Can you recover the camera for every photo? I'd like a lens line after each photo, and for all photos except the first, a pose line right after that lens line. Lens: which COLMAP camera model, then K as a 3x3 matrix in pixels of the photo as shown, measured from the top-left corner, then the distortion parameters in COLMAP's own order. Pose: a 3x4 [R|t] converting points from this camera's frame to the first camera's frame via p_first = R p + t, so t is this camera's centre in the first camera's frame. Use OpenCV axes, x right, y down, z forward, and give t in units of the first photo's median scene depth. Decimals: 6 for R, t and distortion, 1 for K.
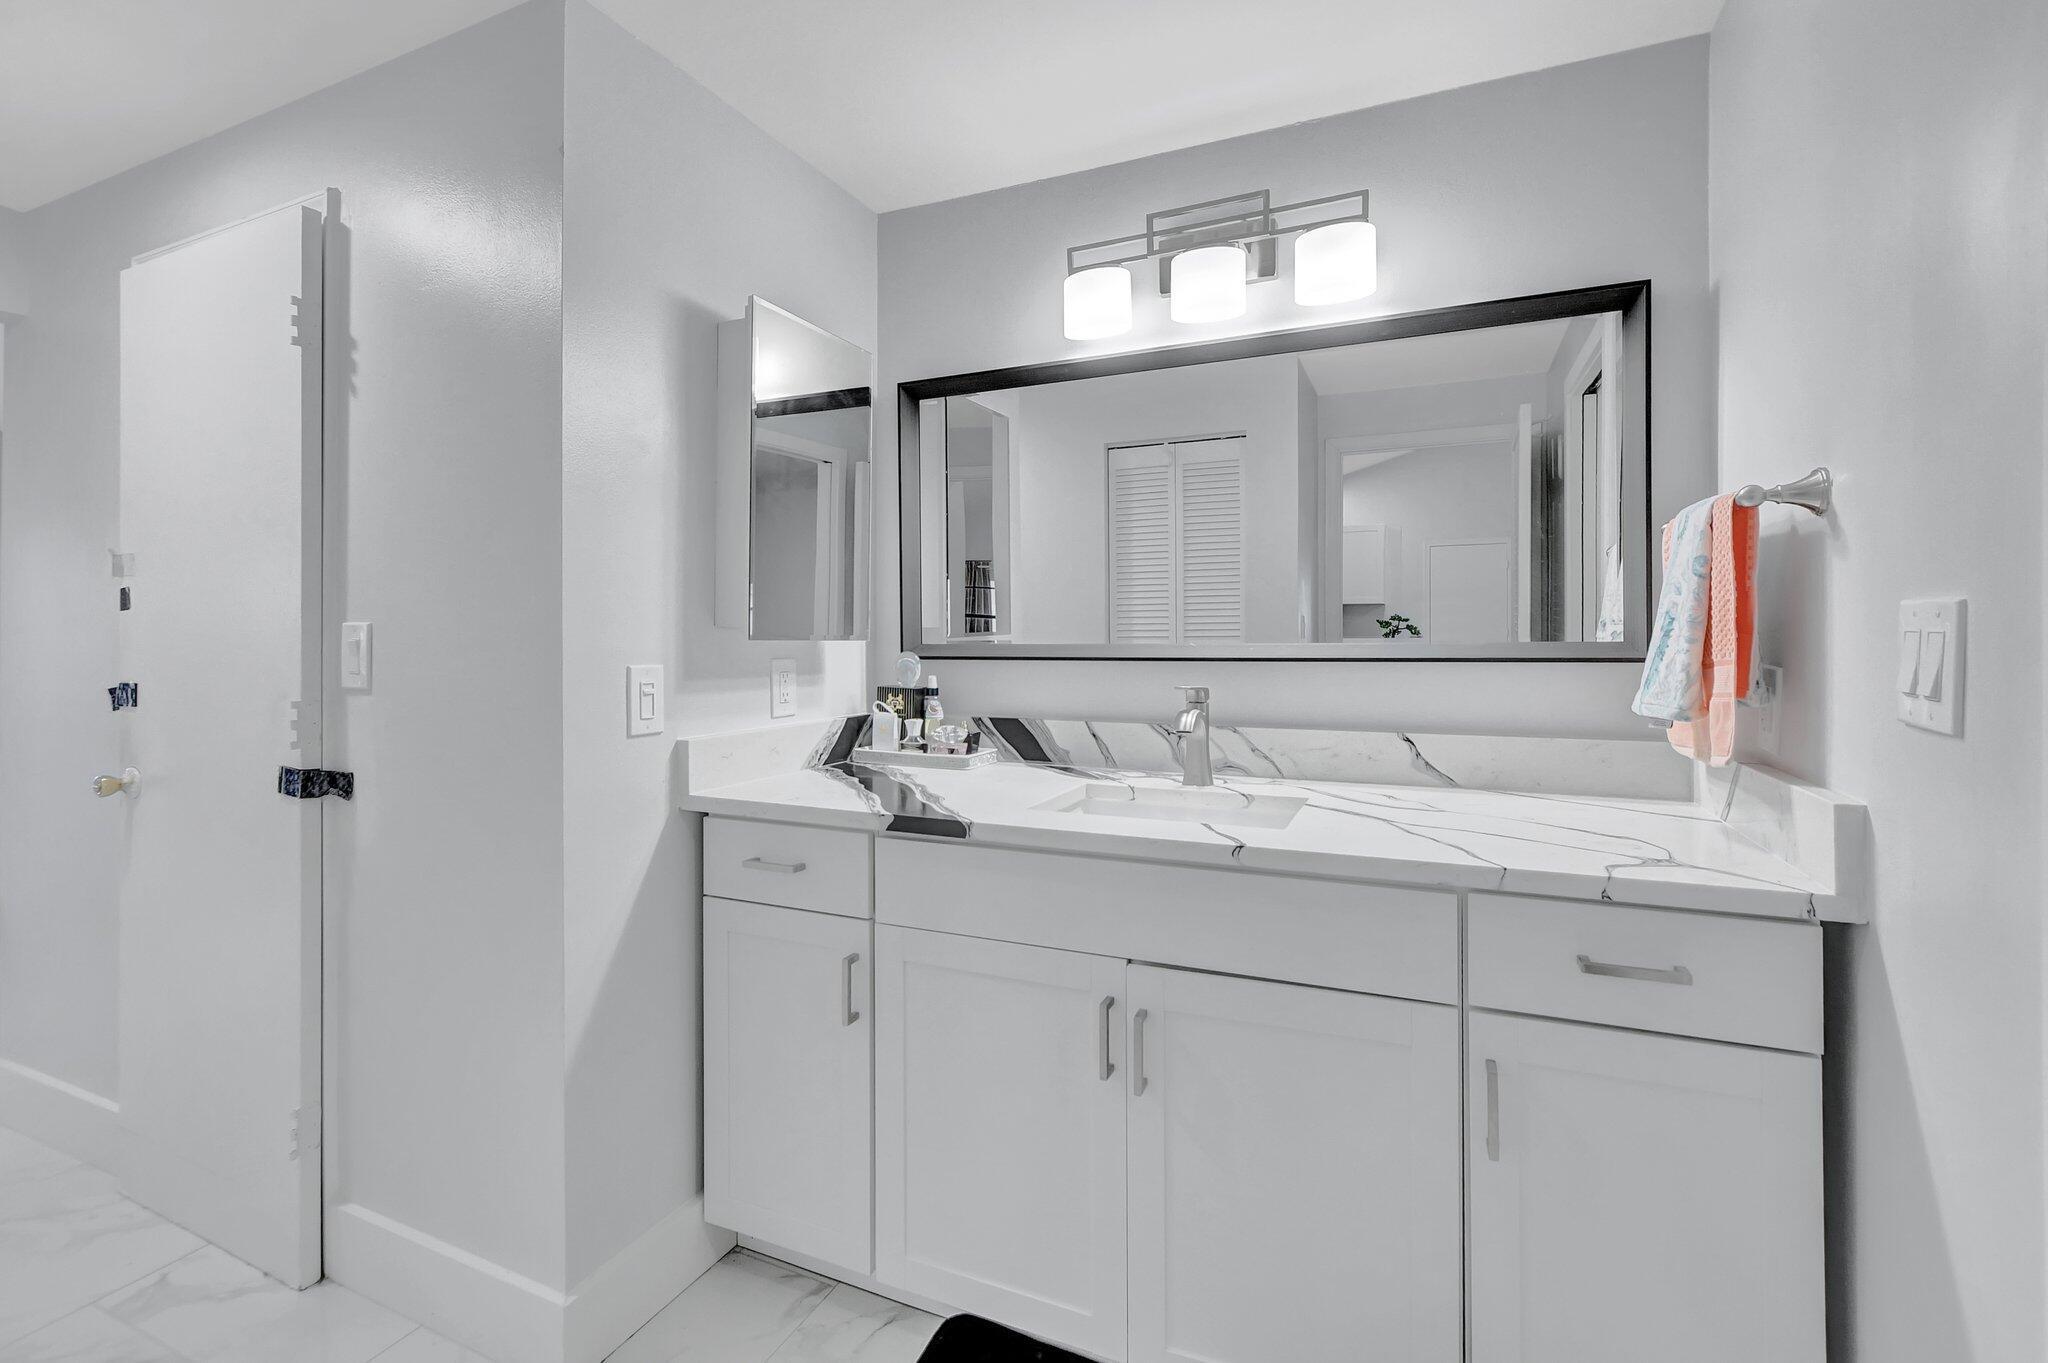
lens RADIAL K [[914.3, 0, 1024.1], [0, 914.3, 635.3], [0, 0, 1]] dist [-0.000295, -0.000087]
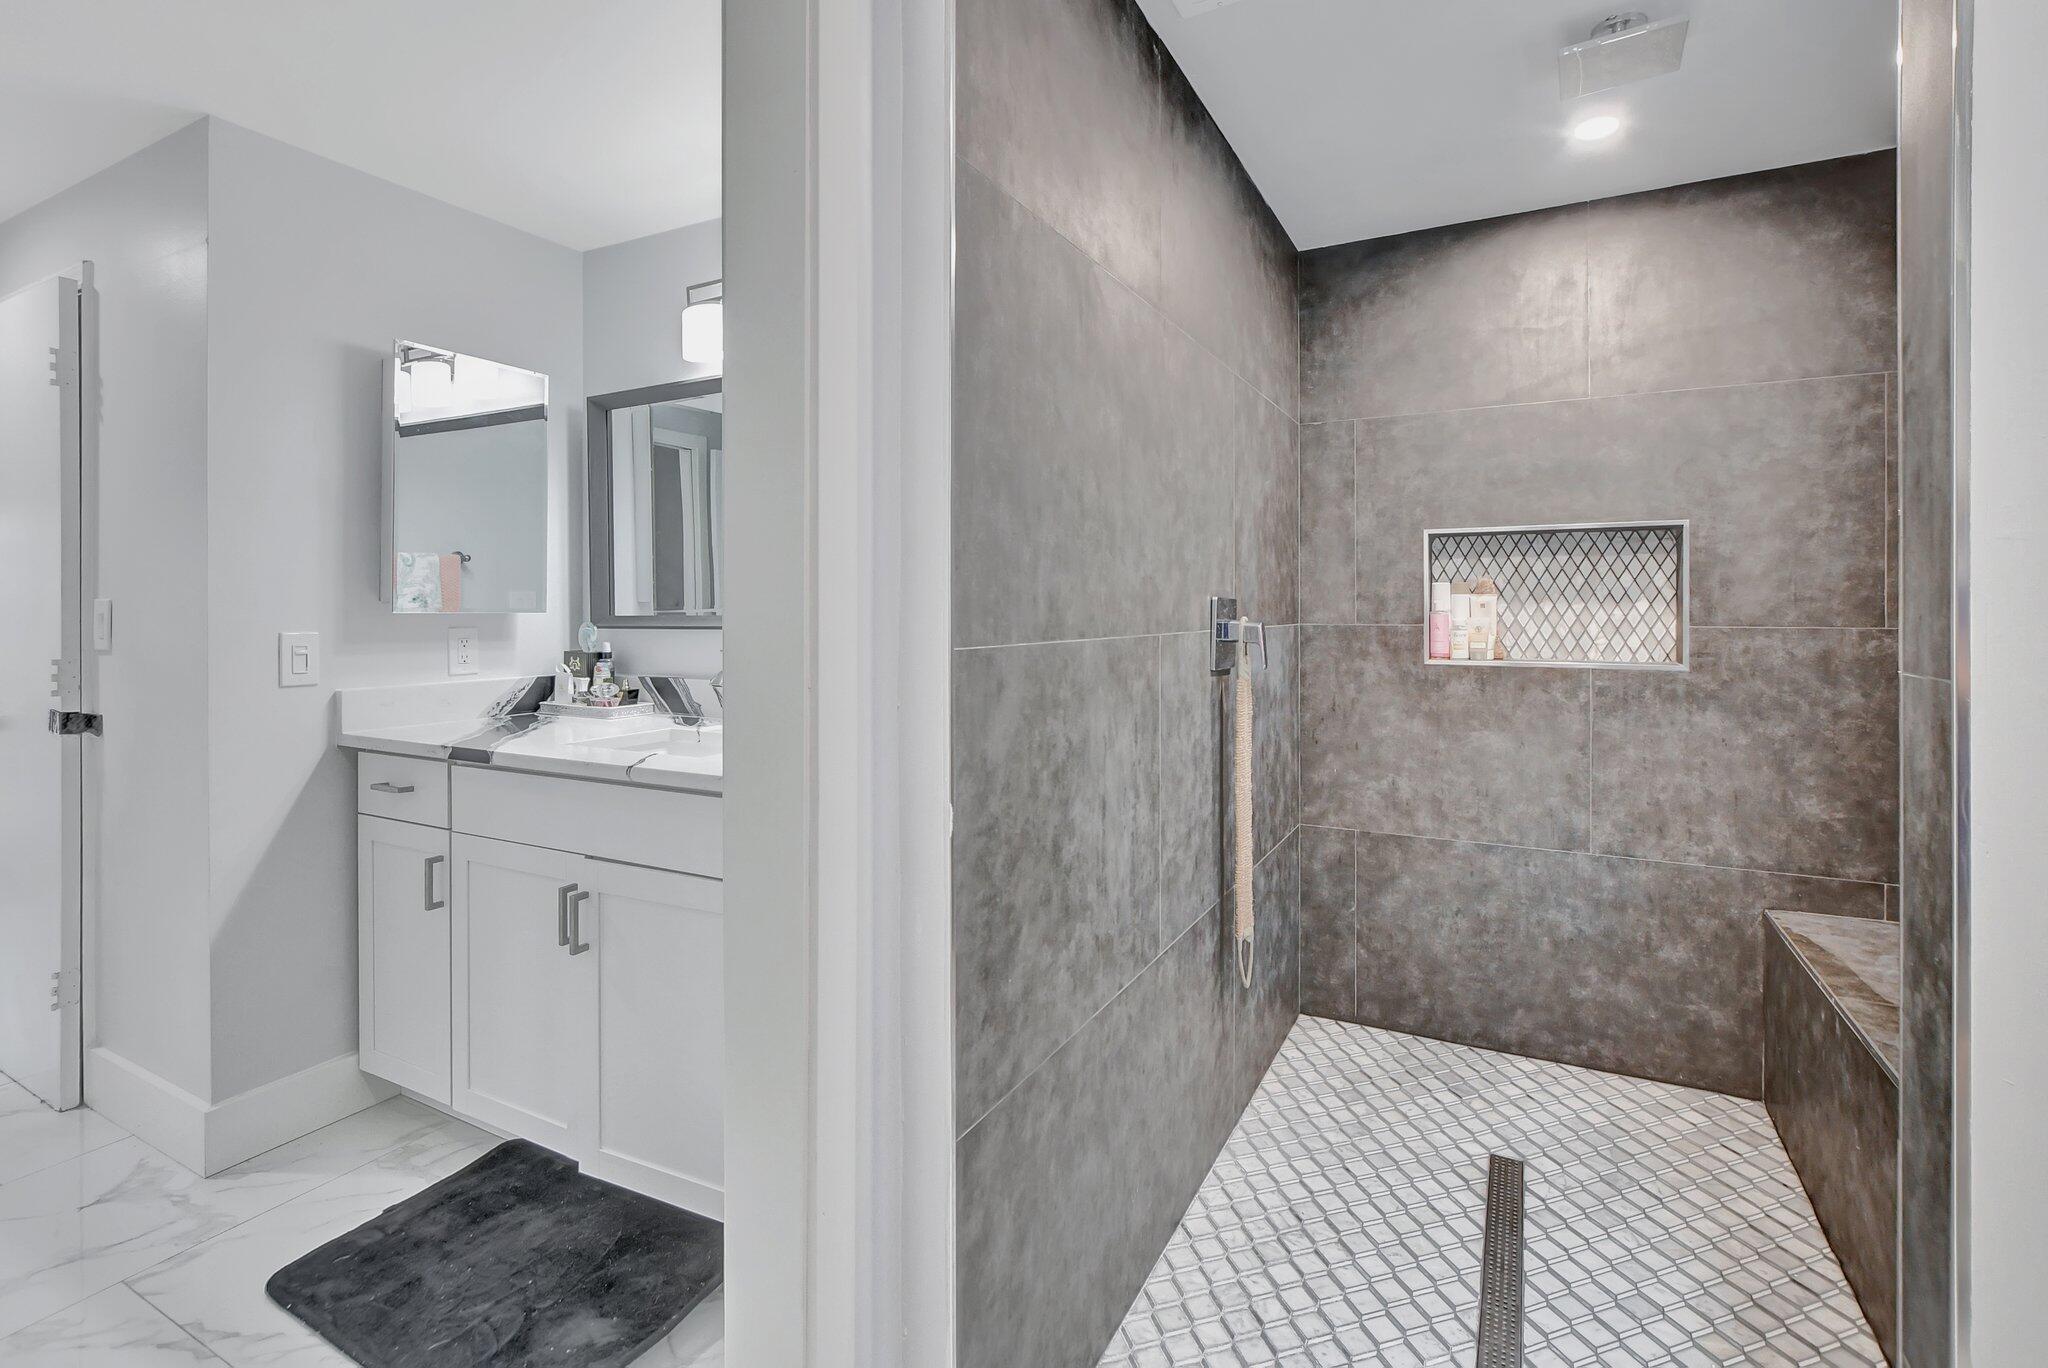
lens RADIAL K [[944.3, 0, 1024.8], [0, 944.3, 614.6], [0, 0, 1]] dist [0.000817, 0.000407]
pose [[0.997442, -0.001281, -0.071475, 0.662370], [0.001654, 0.999985, 0.005159, 0.003460], [0.071468, -0.005264, 0.997429, -0.238812]]
